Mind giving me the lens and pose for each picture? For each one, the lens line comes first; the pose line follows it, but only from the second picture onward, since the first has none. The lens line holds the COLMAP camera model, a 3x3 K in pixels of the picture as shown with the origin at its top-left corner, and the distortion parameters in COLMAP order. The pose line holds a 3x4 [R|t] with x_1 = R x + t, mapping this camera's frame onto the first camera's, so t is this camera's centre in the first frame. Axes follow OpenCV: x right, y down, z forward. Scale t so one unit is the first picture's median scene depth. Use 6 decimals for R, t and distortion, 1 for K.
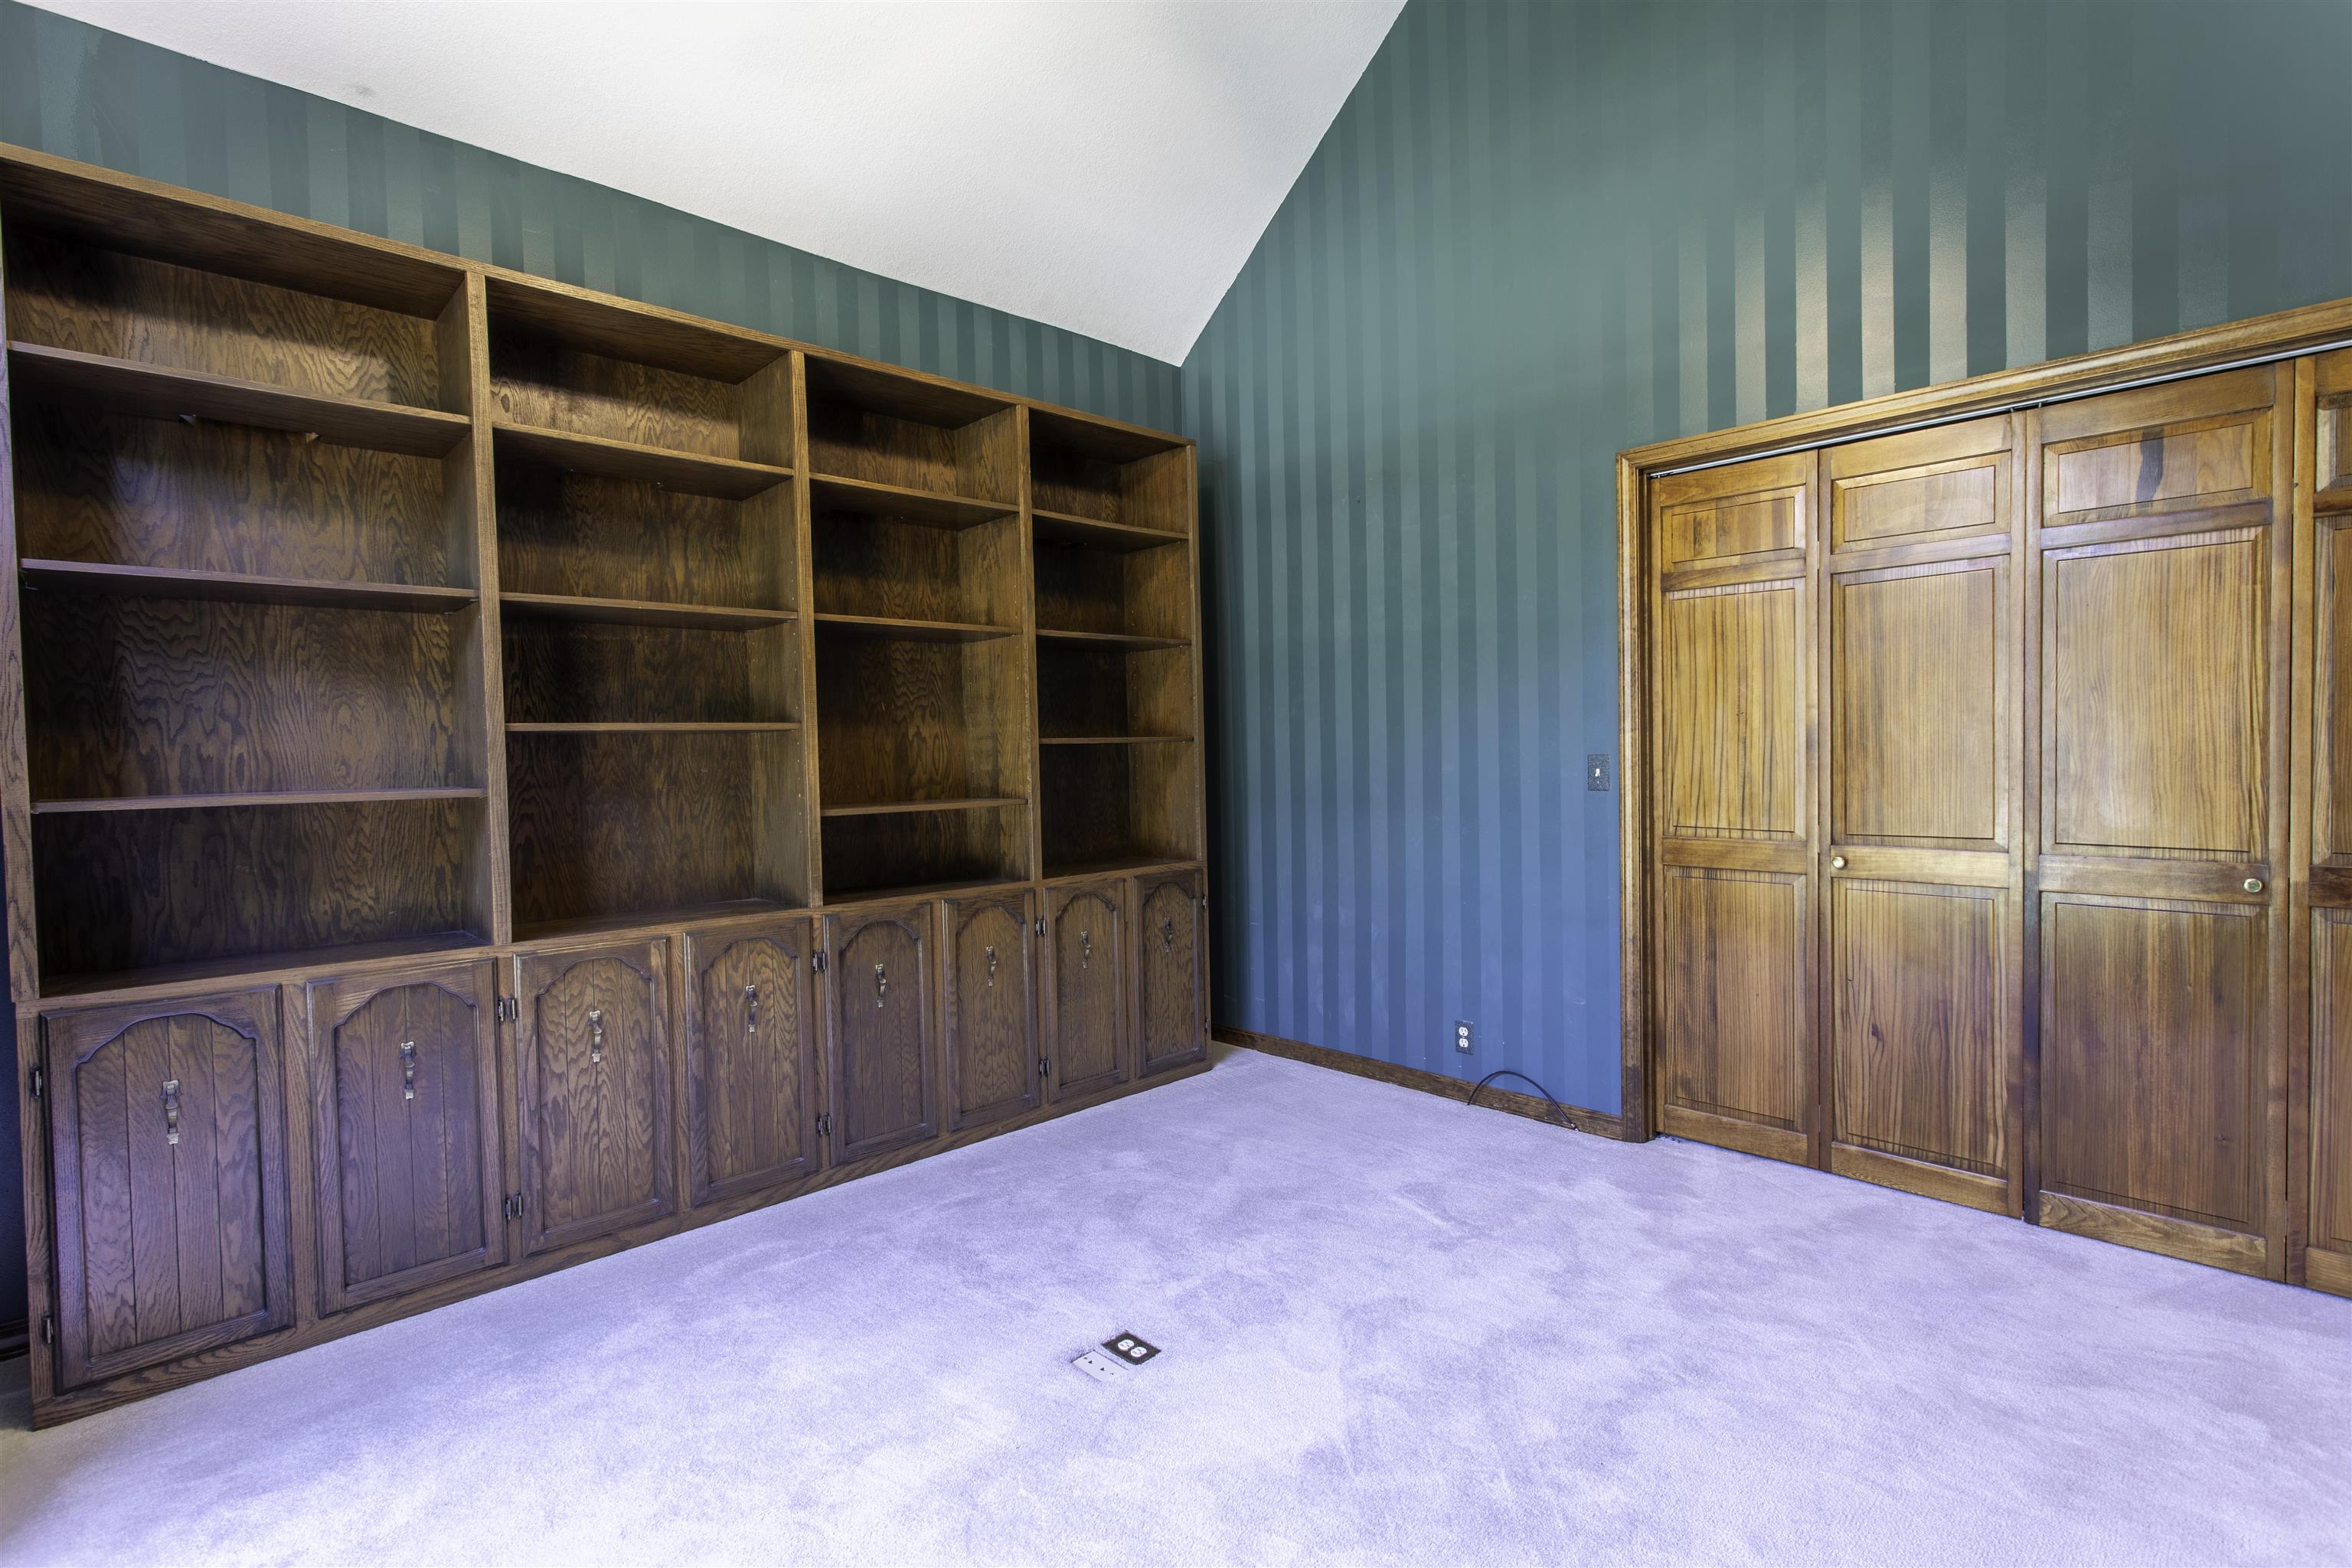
lens RADIAL K [[1105.4, 0, 1163.5], [0, 1105.4, 778.8], [0, 0, 1]] dist [0.001547, 0.000372]
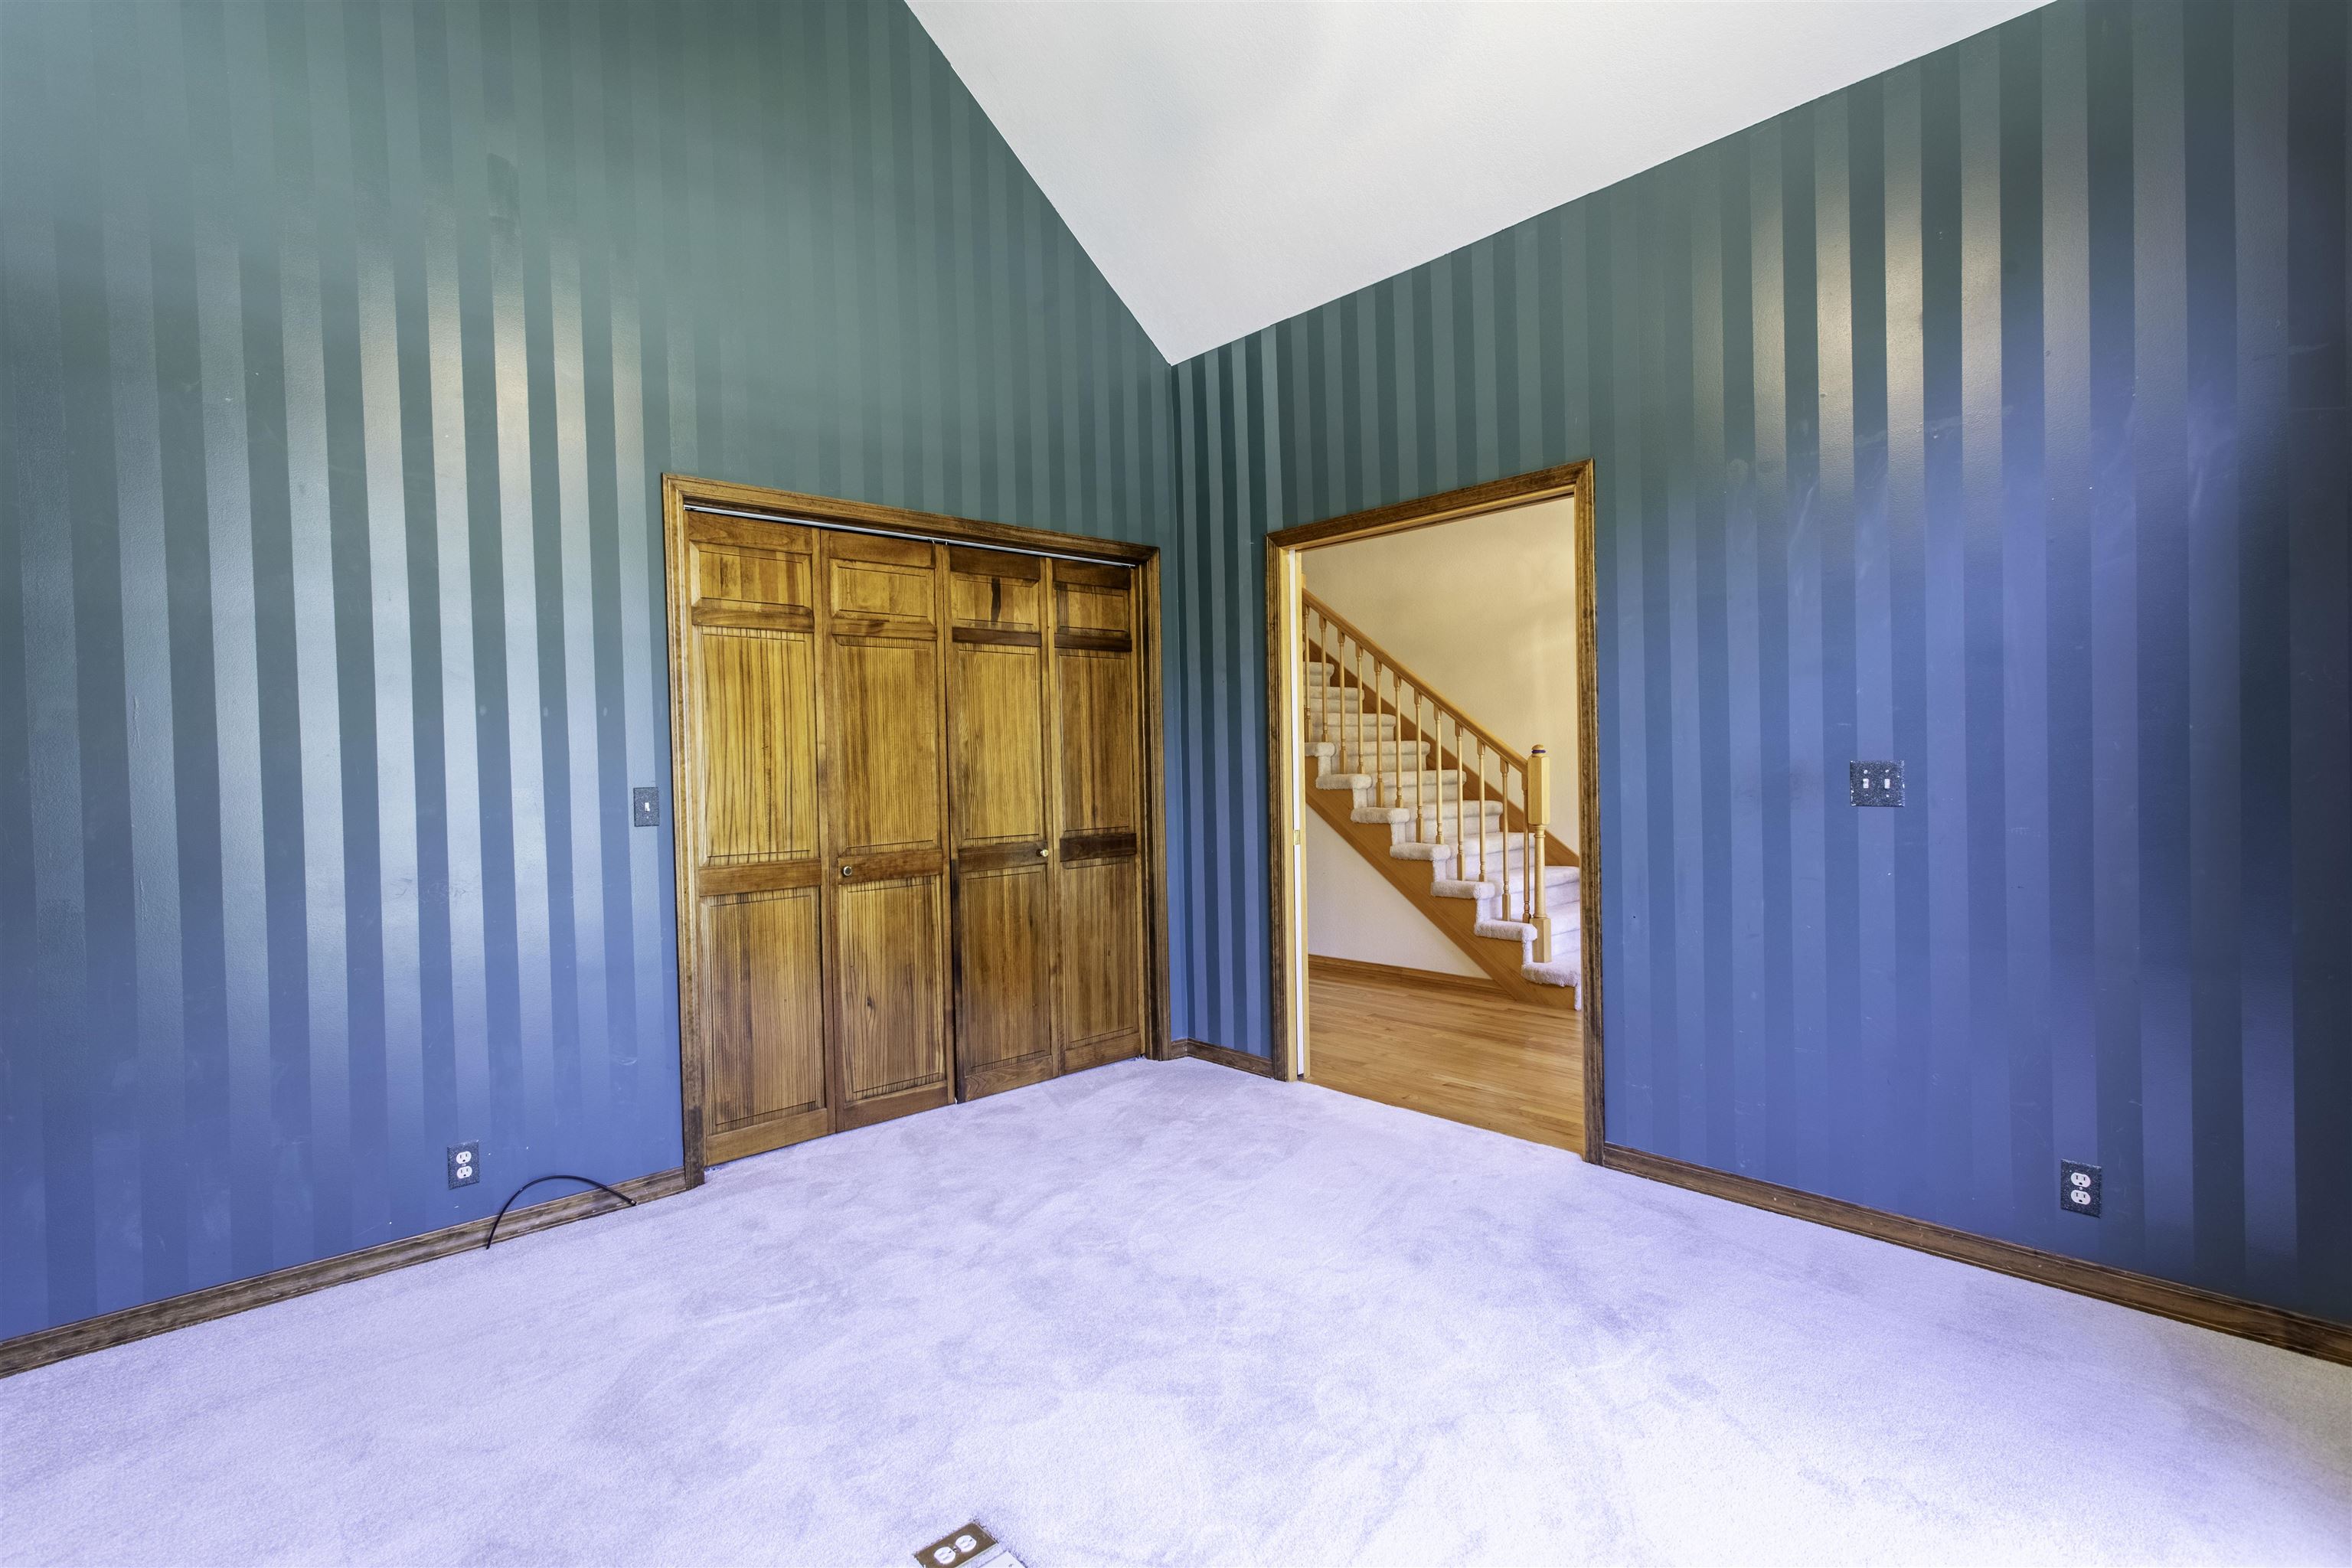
lens RADIAL K [[1105.4, 0, 1163.5], [0, 1105.4, 778.8], [0, 0, 1]] dist [0.001547, 0.000372]
pose [[0.022361, 0.001748, 0.999748, -0.623550], [0.051152, 0.998687, -0.002891, -0.004916], [-0.998441, 0.051204, 0.022242, 0.642137]]
